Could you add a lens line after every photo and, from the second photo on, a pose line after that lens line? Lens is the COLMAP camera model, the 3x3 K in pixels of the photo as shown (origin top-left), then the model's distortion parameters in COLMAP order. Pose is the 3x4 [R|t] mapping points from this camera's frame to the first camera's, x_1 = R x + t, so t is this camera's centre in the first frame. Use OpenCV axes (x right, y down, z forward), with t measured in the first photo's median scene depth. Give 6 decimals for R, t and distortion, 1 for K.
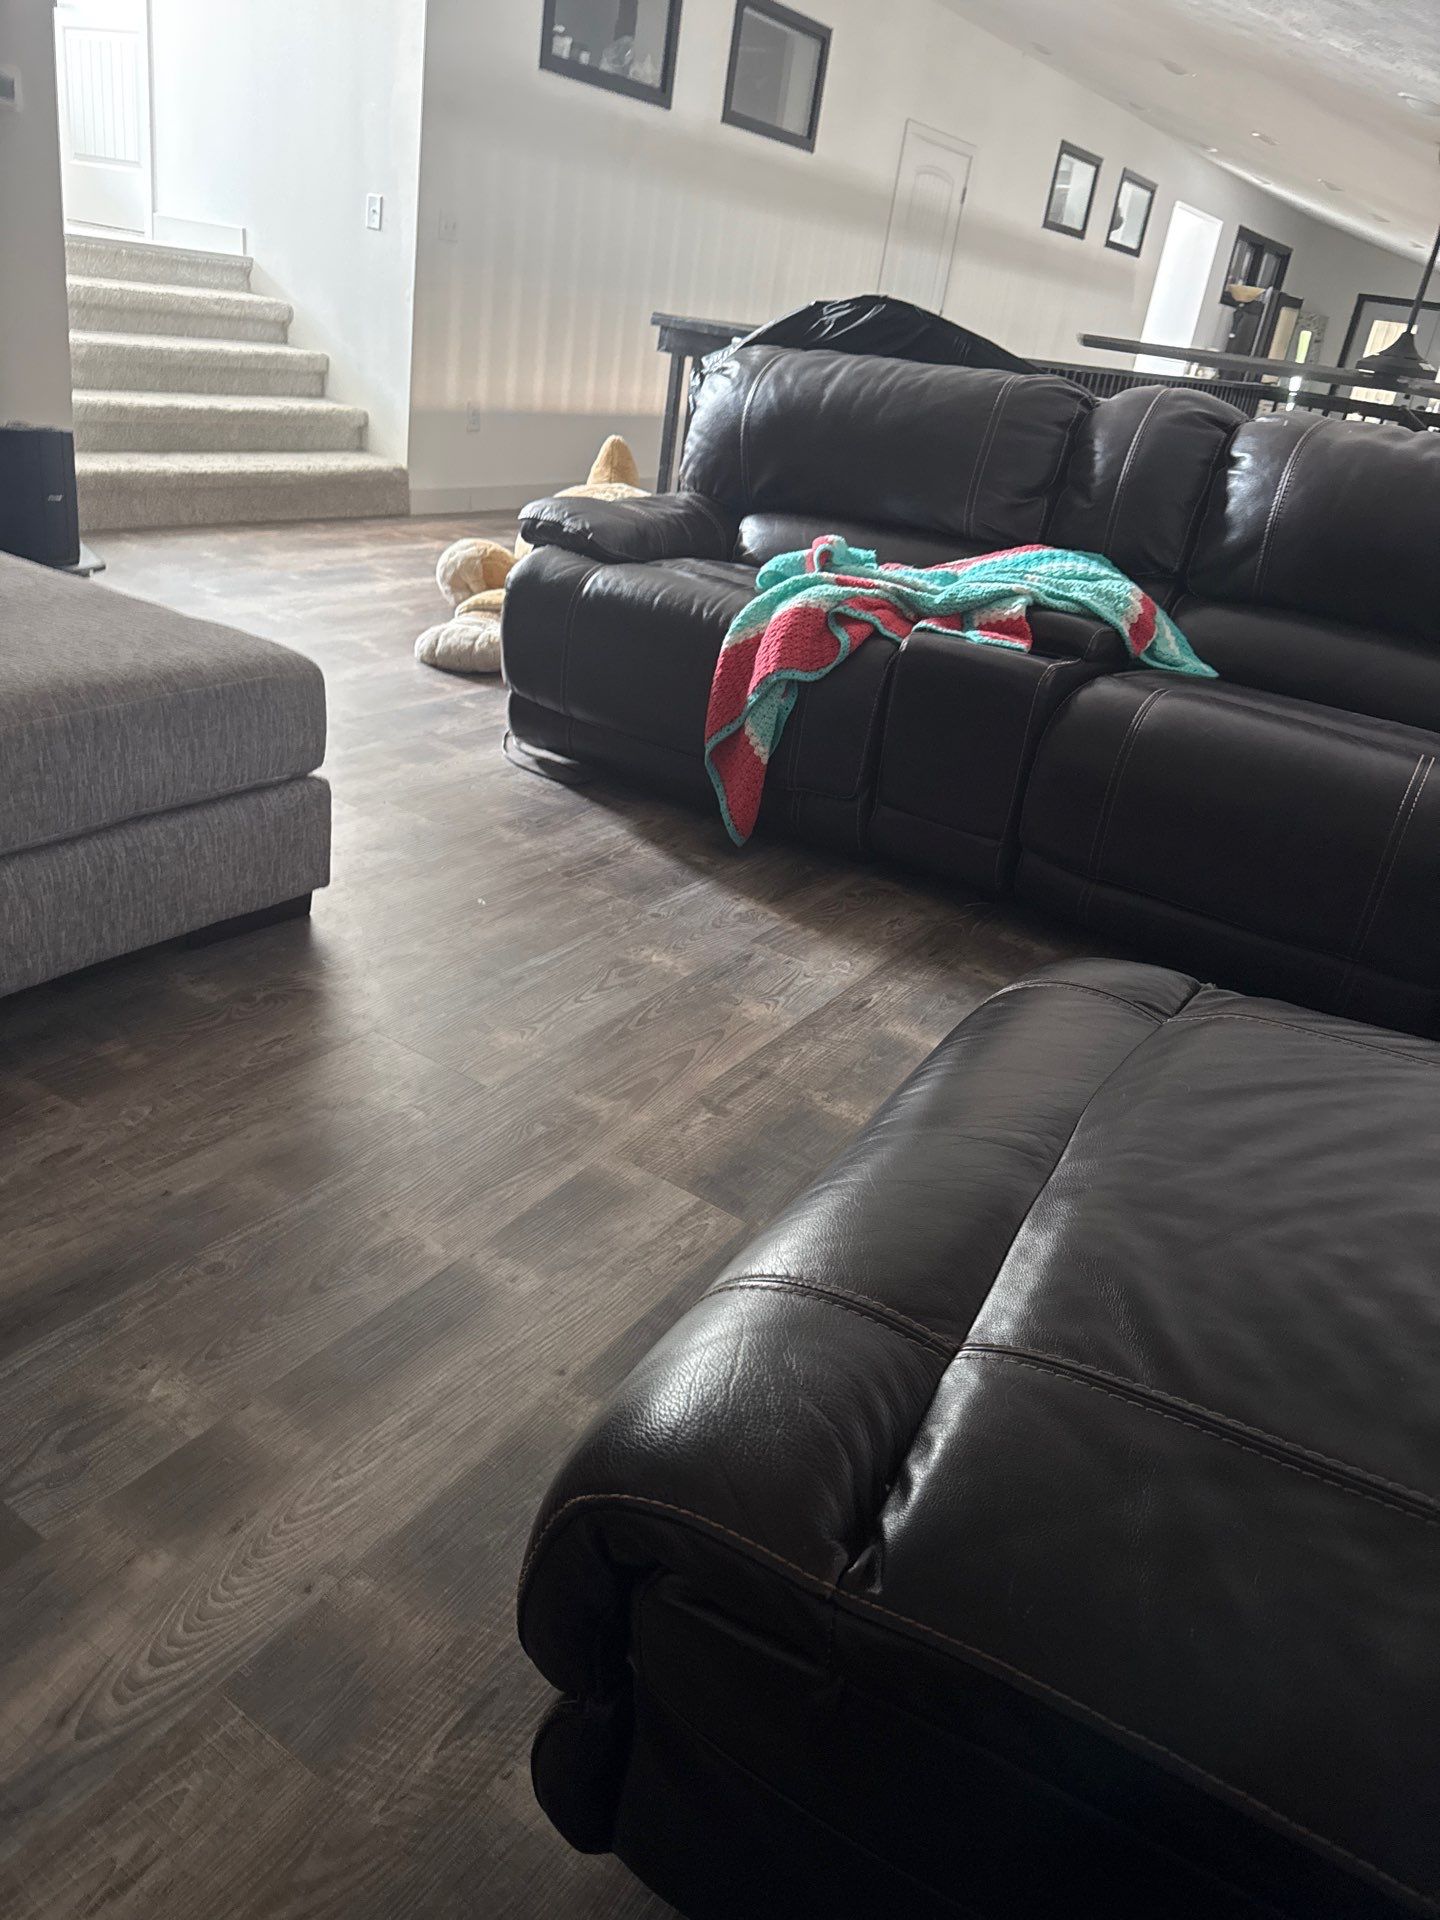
lens RADIAL K [[1354.9, 0, 723.3], [0, 1354.9, 955.8], [0, 0, 1]] dist [0.131765, -0.233810]
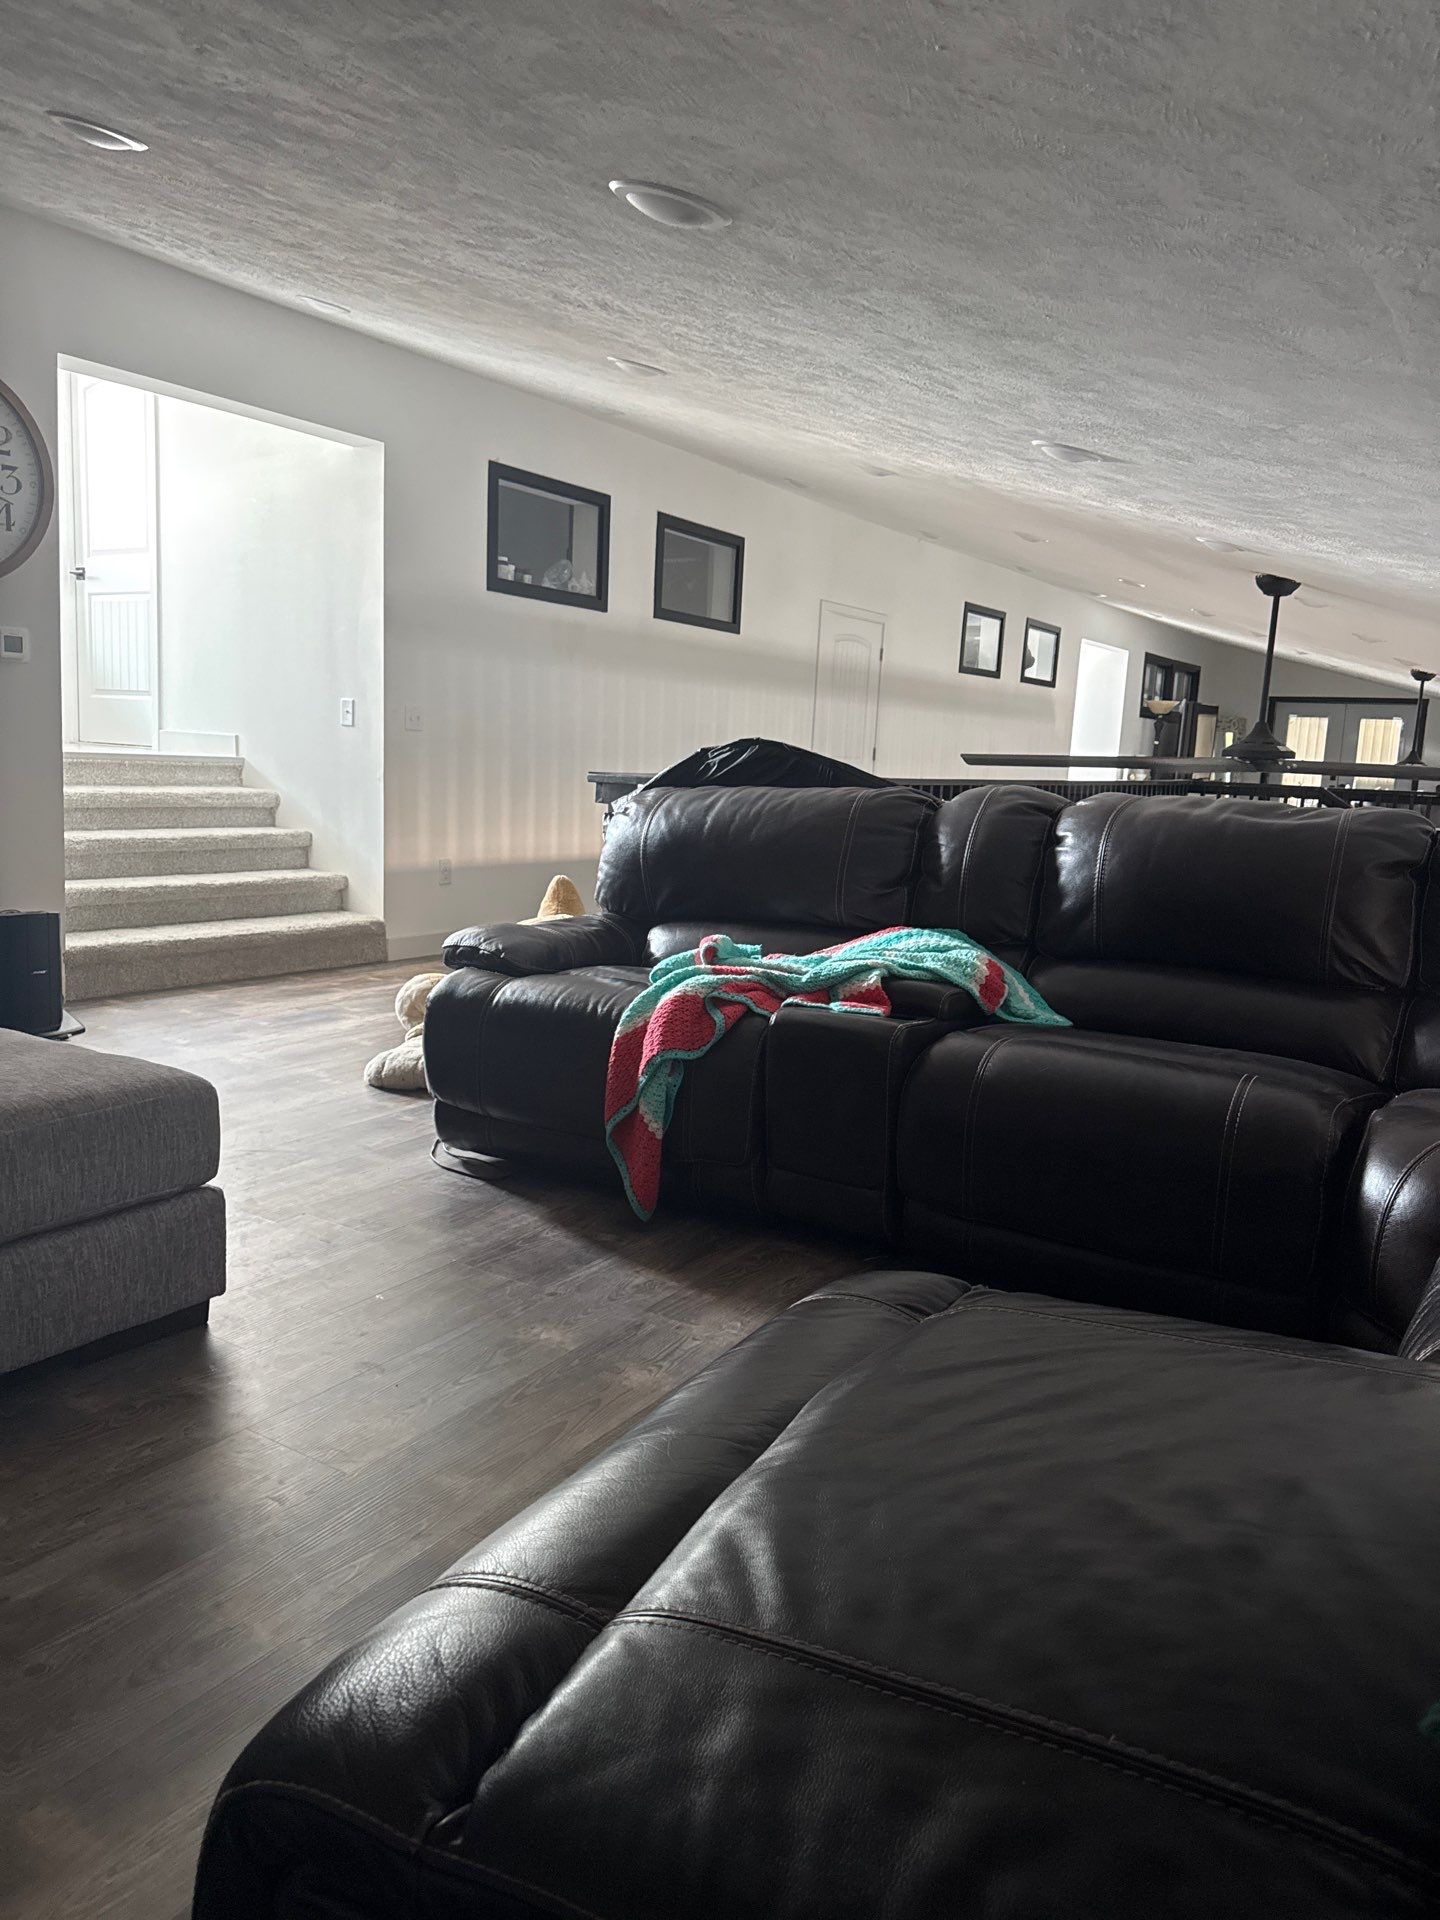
lens RADIAL K [[1351.2, 0, 725.4], [0, 1351.2, 959.1], [0, 0, 1]] dist [0.142113, -0.235834]
pose [[0.995737, -0.091990, -0.006717, 0.100908], [0.085958, 0.951914, -0.294060, 0.039915], [0.033445, 0.292230, 0.955763, -0.050146]]
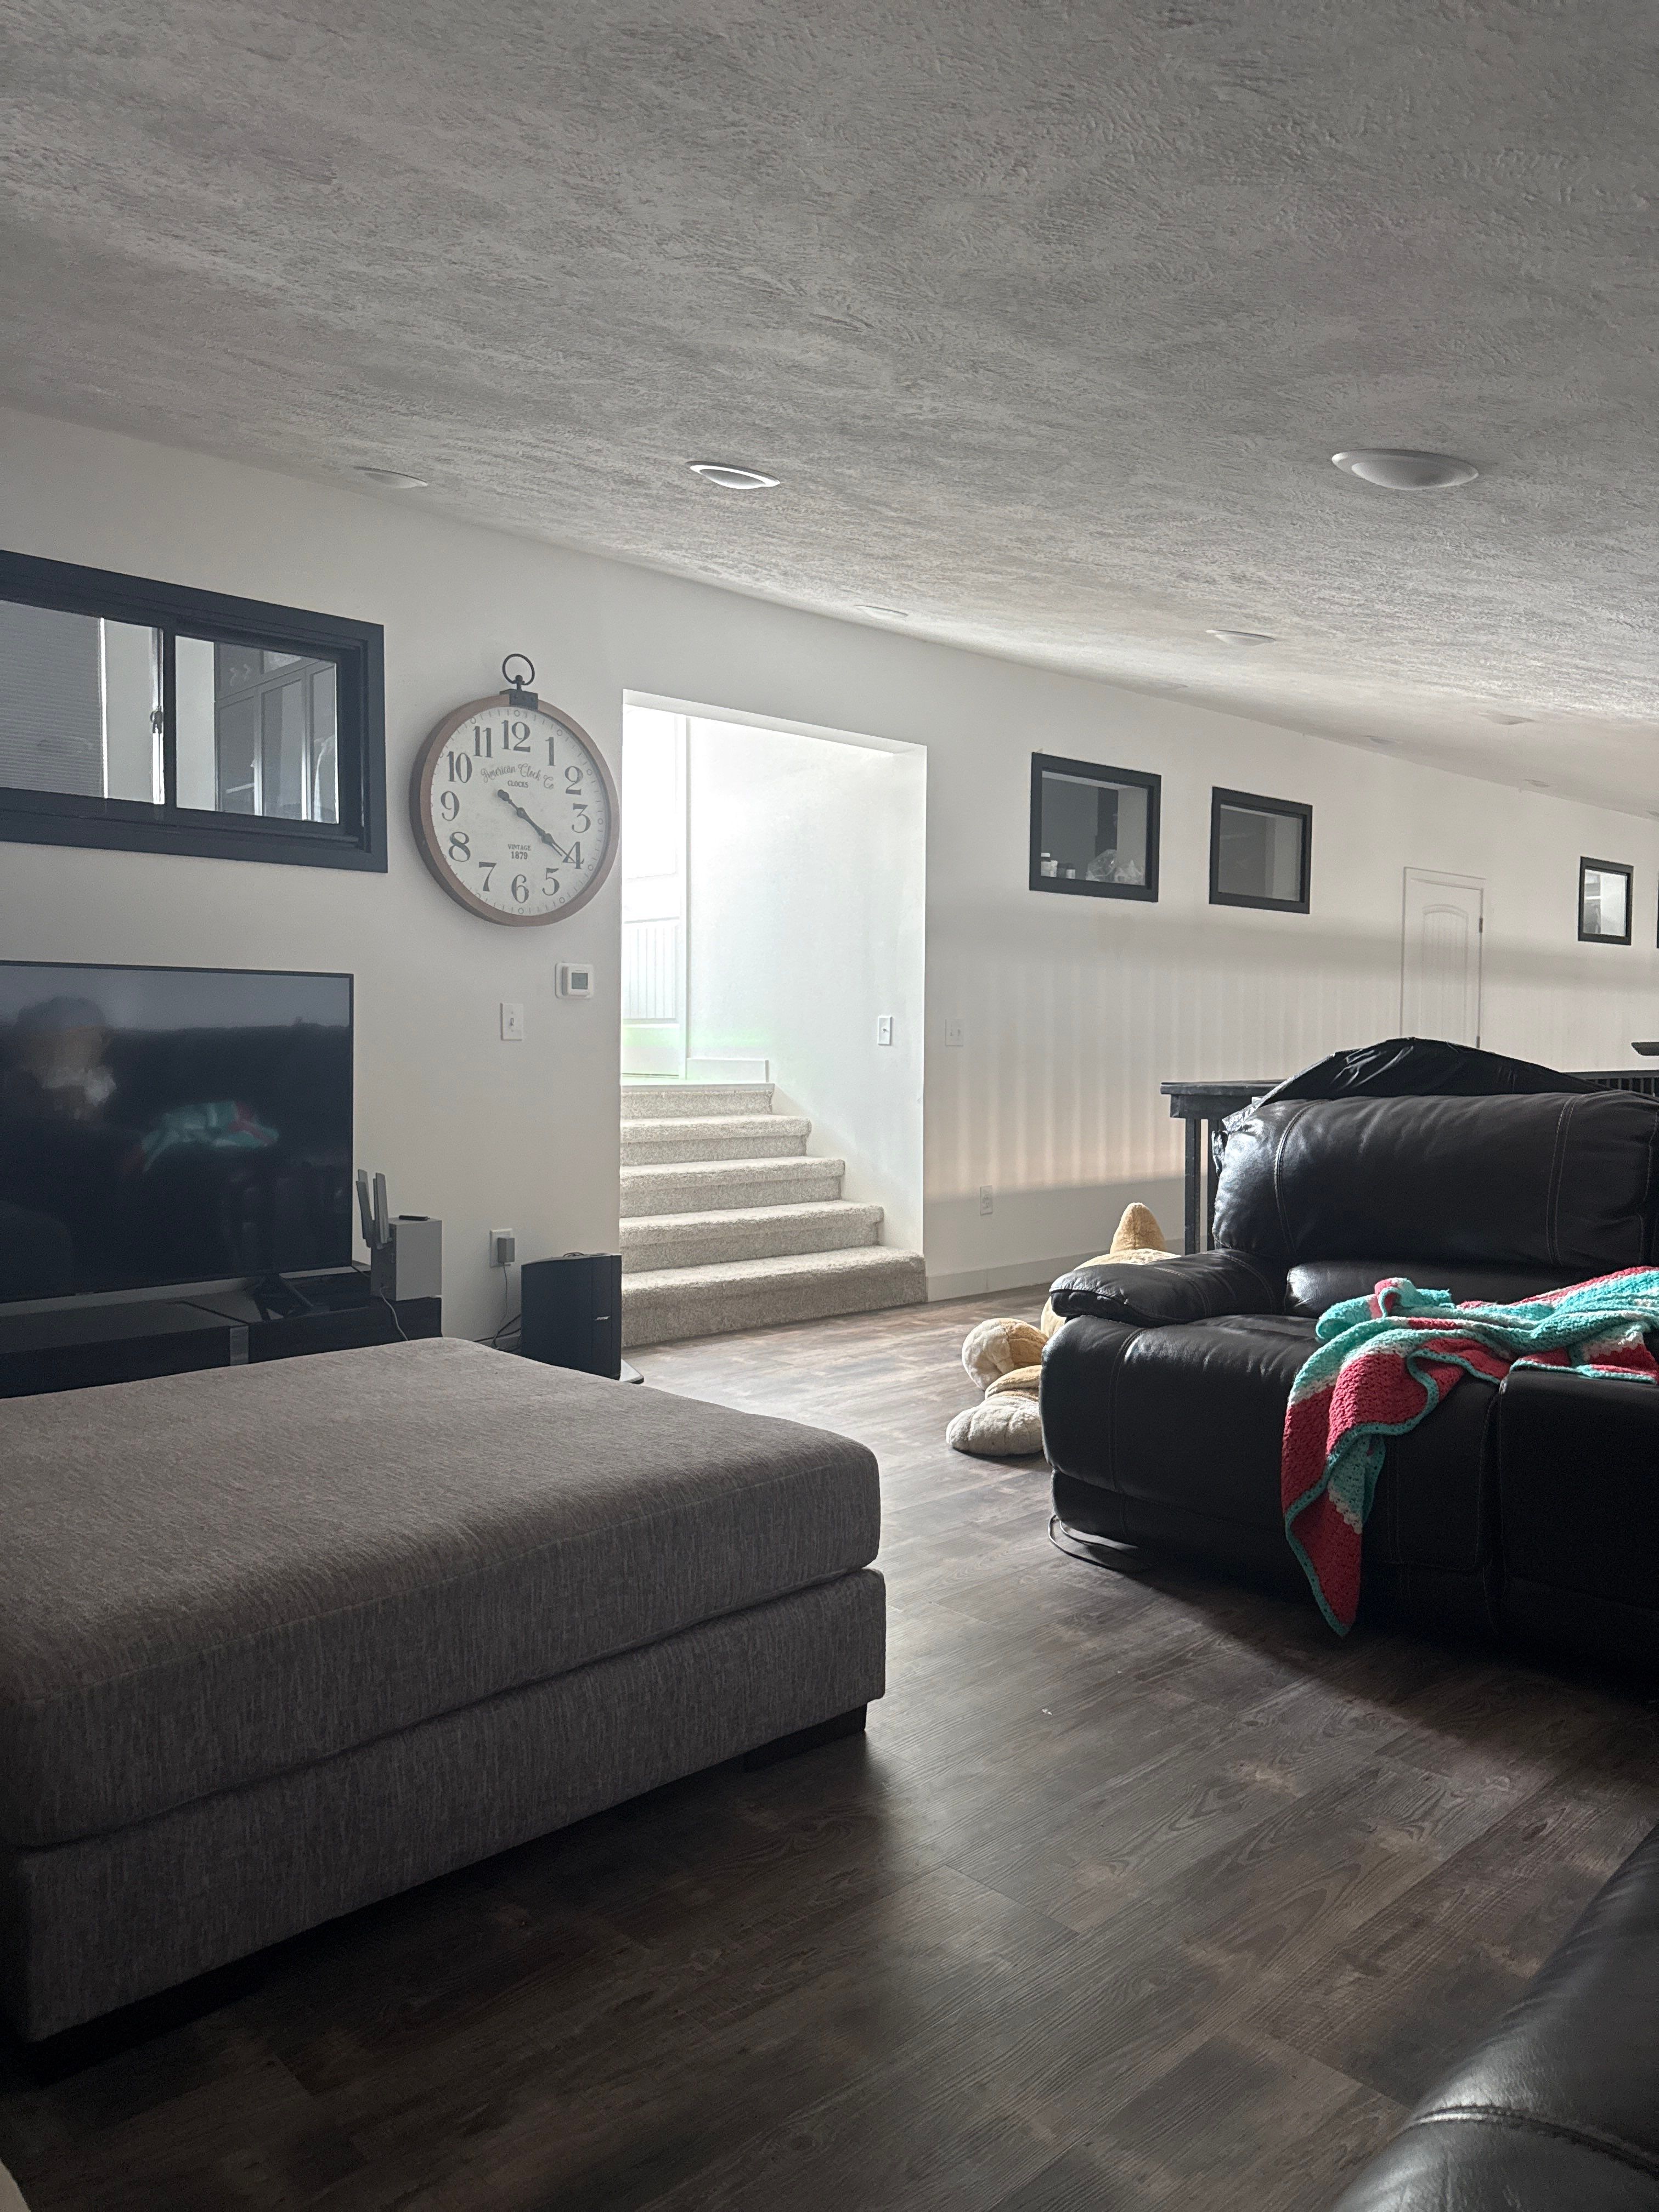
lens RADIAL K [[1549.0, 0, 834.9], [0, 1549.0, 1106.9], [0, 0, 1]] dist [0.154296, -0.304432]
pose [[0.961325, -0.126854, -0.244464, -0.009945], [0.013865, 0.908778, -0.417049, 0.025185], [0.275068, 0.397530, 0.875390, -0.076045]]
